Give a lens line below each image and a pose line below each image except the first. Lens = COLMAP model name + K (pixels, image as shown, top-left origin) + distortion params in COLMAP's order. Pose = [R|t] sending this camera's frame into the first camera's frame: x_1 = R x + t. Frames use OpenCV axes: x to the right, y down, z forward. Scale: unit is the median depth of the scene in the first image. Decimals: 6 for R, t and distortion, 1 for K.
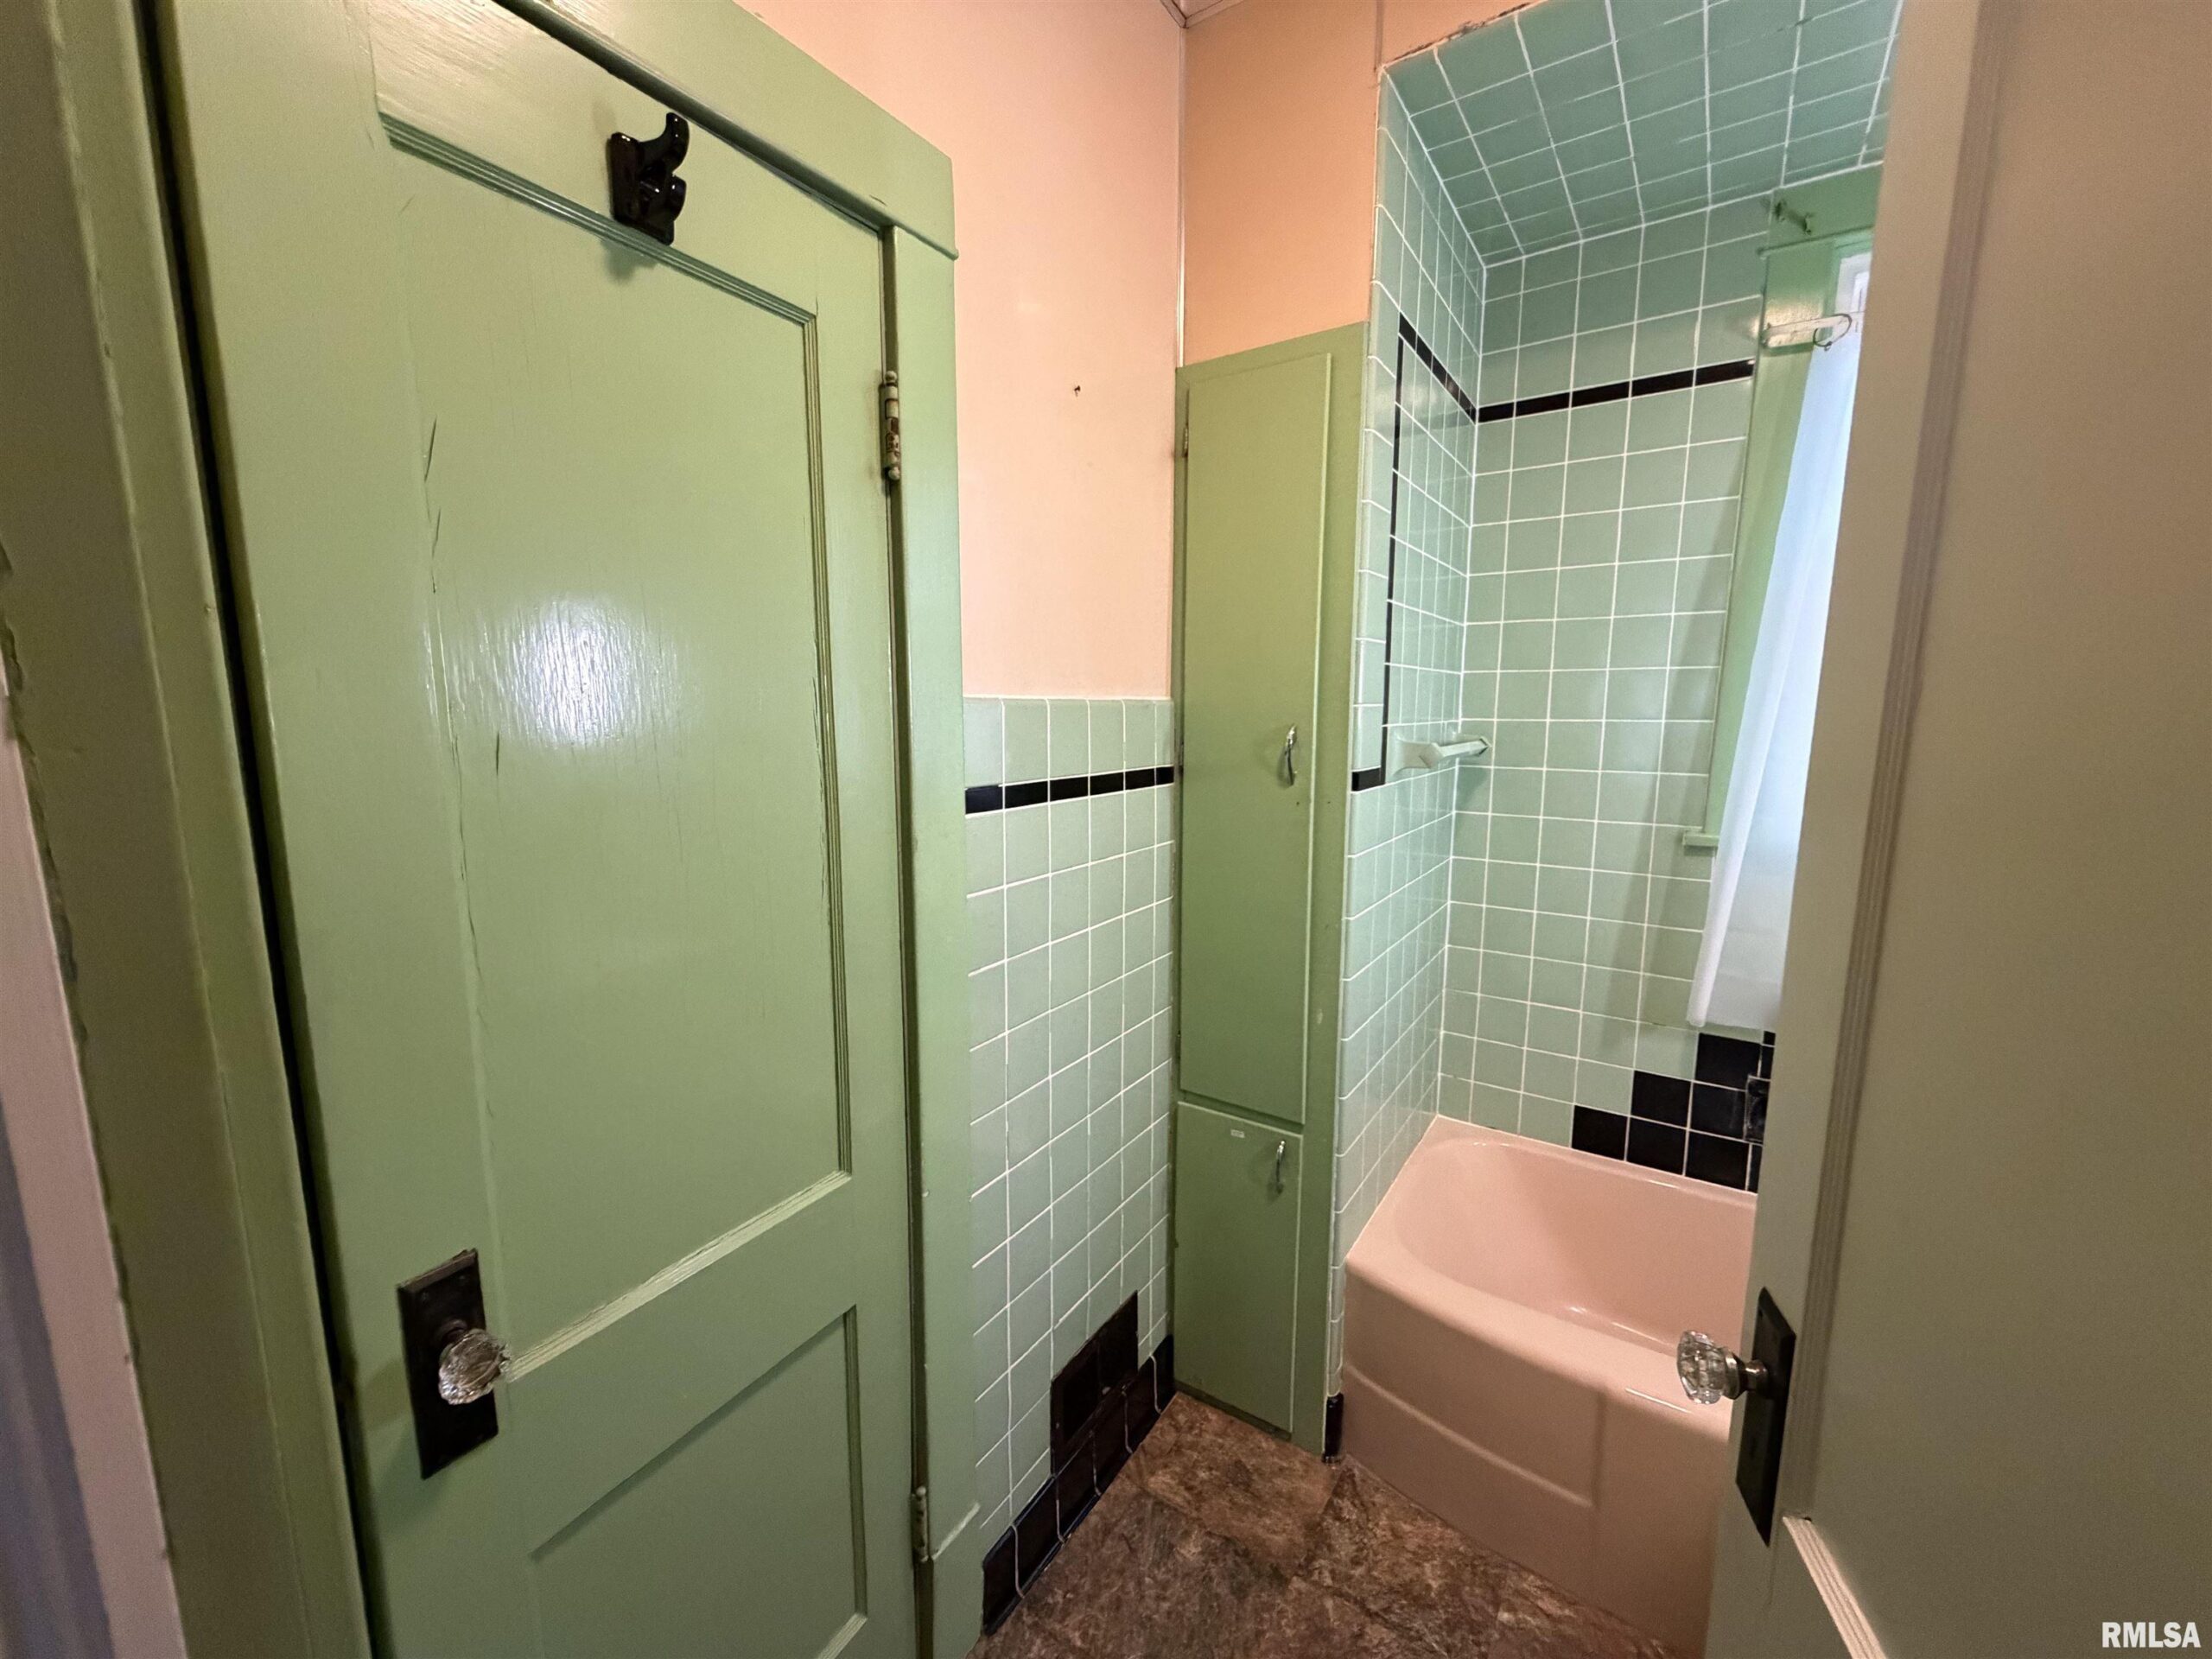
lens RADIAL K [[889.7, 0, 1100.0], [0, 889.7, 831.0], [0, 0, 1]] dist [0.001584, -0.000191]
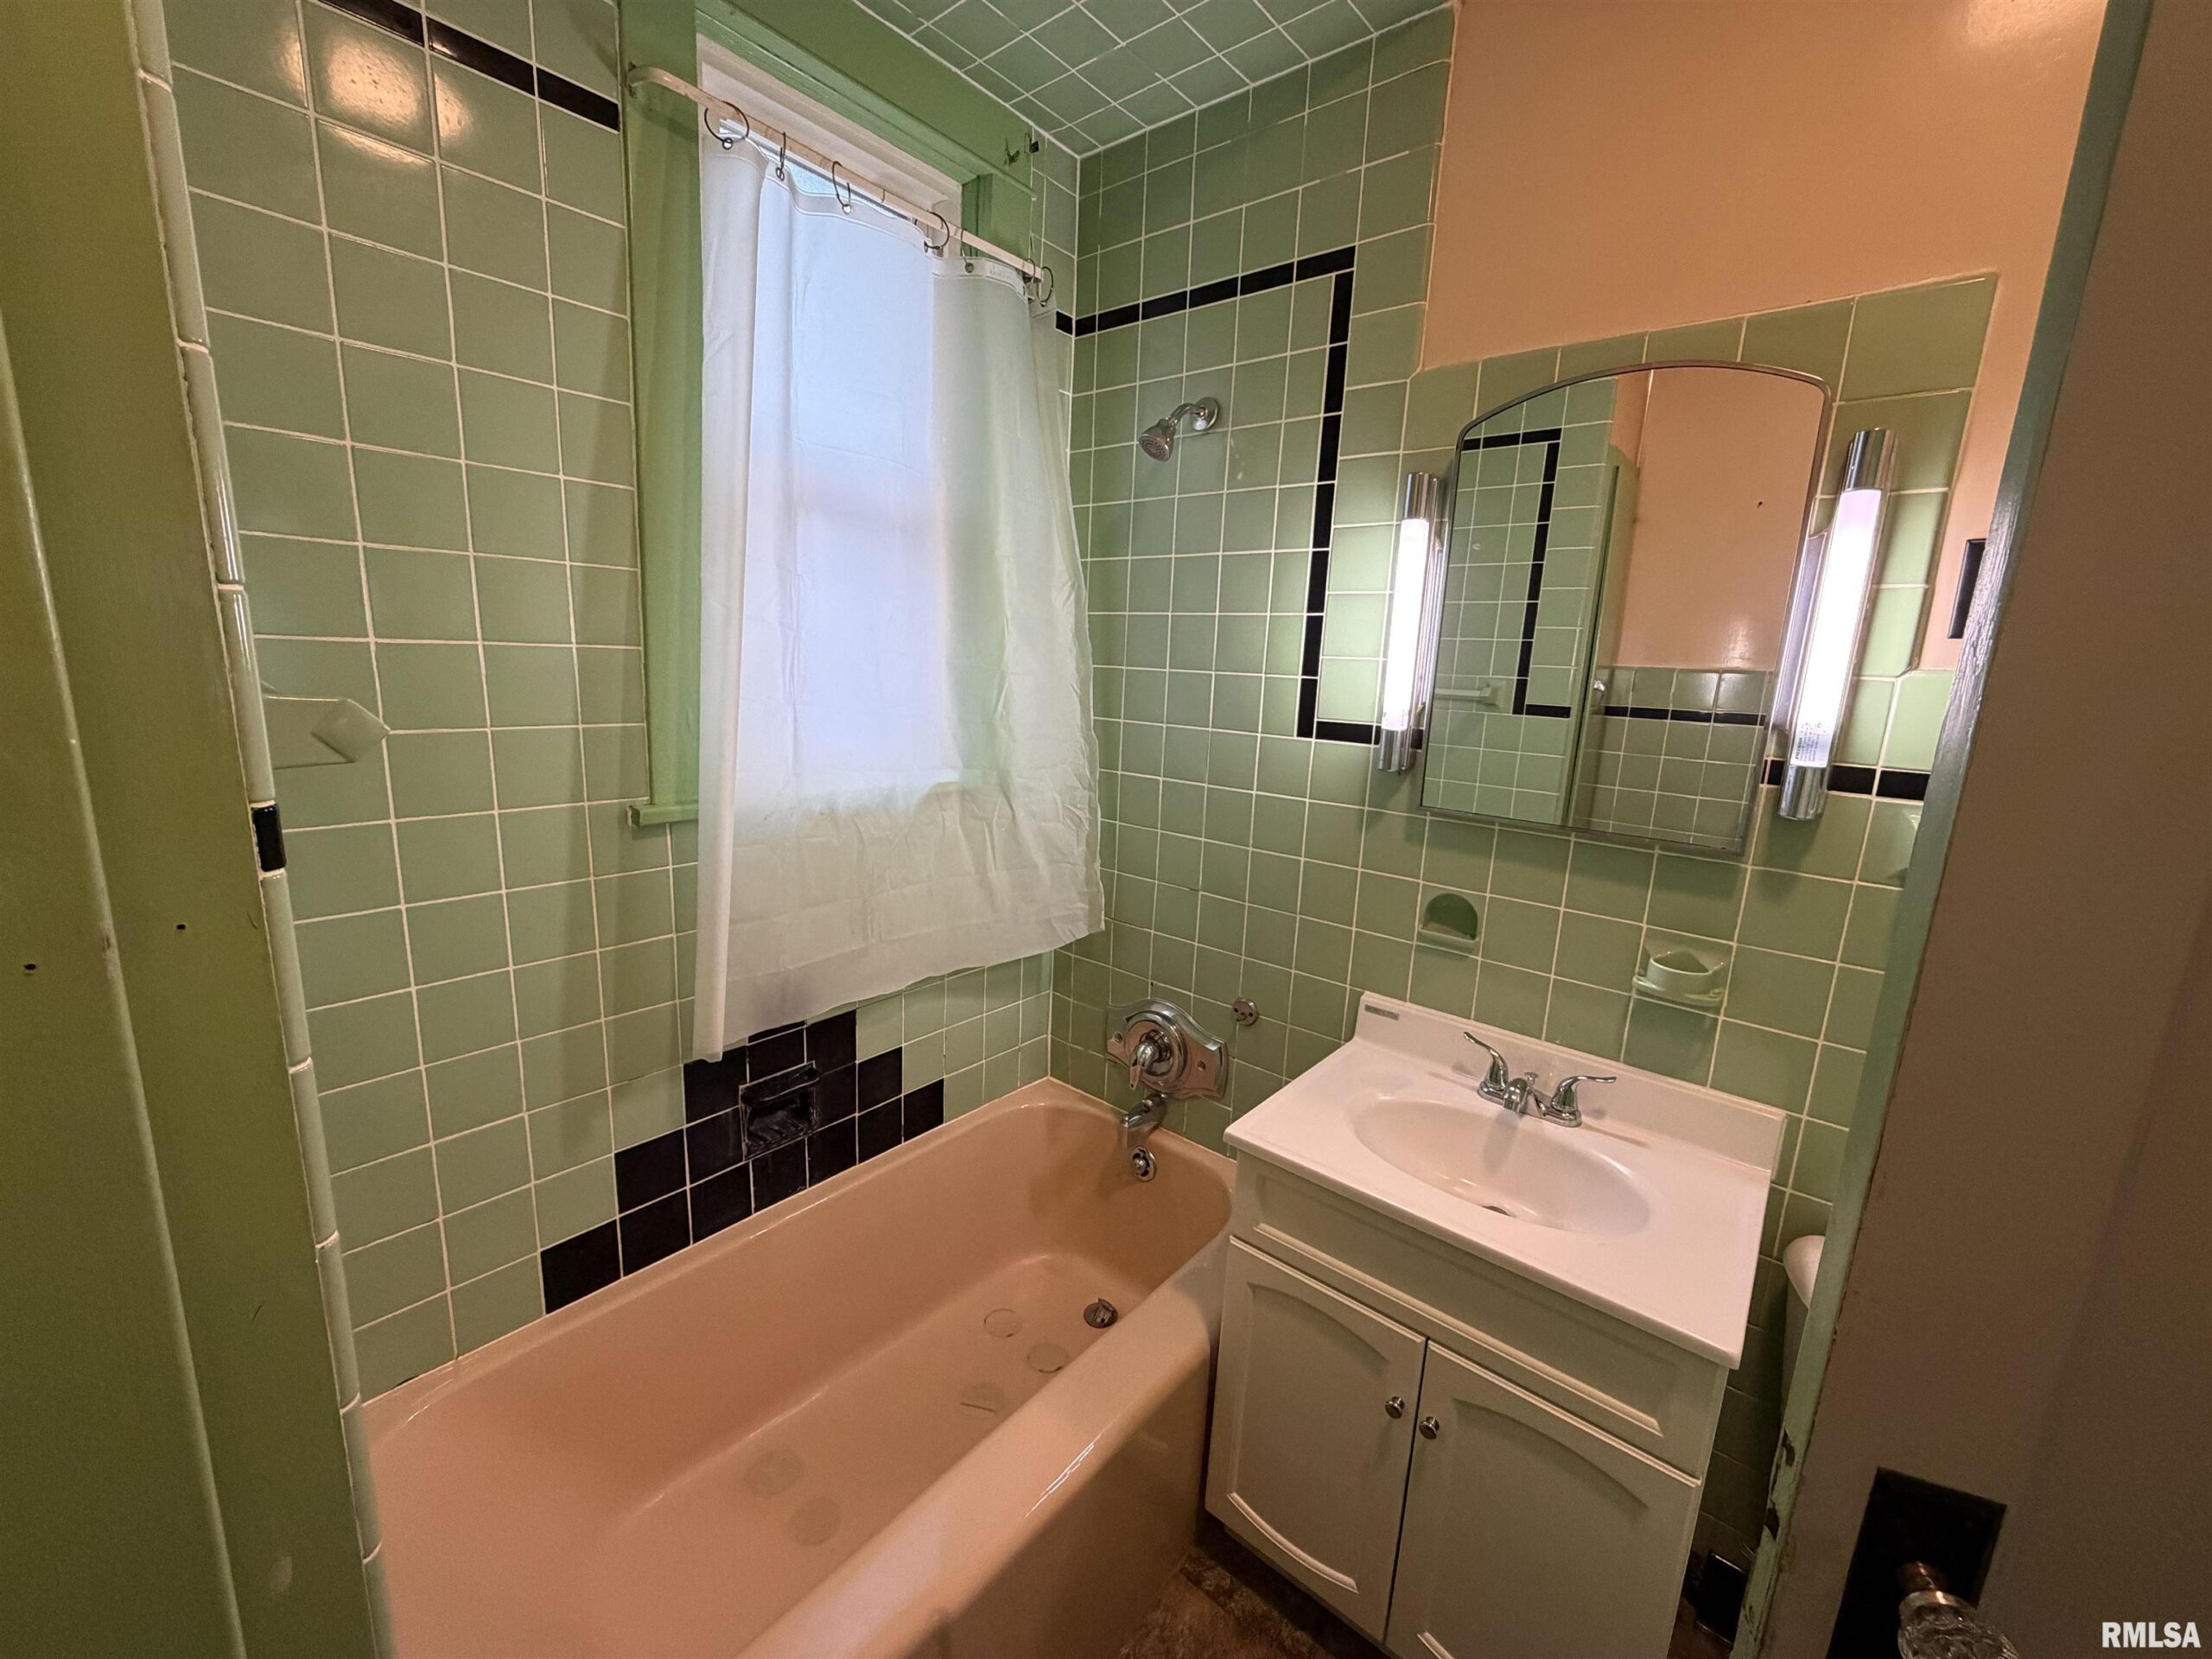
lens RADIAL K [[889.7, 0, 1108.1], [0, 889.7, 826.3], [0, 0, 1]] dist [0.001584, -0.000191]
pose [[0.093996, -0.186566, 0.977936, 0.004535], [0.103486, 0.978794, 0.176783, -0.065510], [-0.990179, 0.084586, 0.111310, 0.529048]]
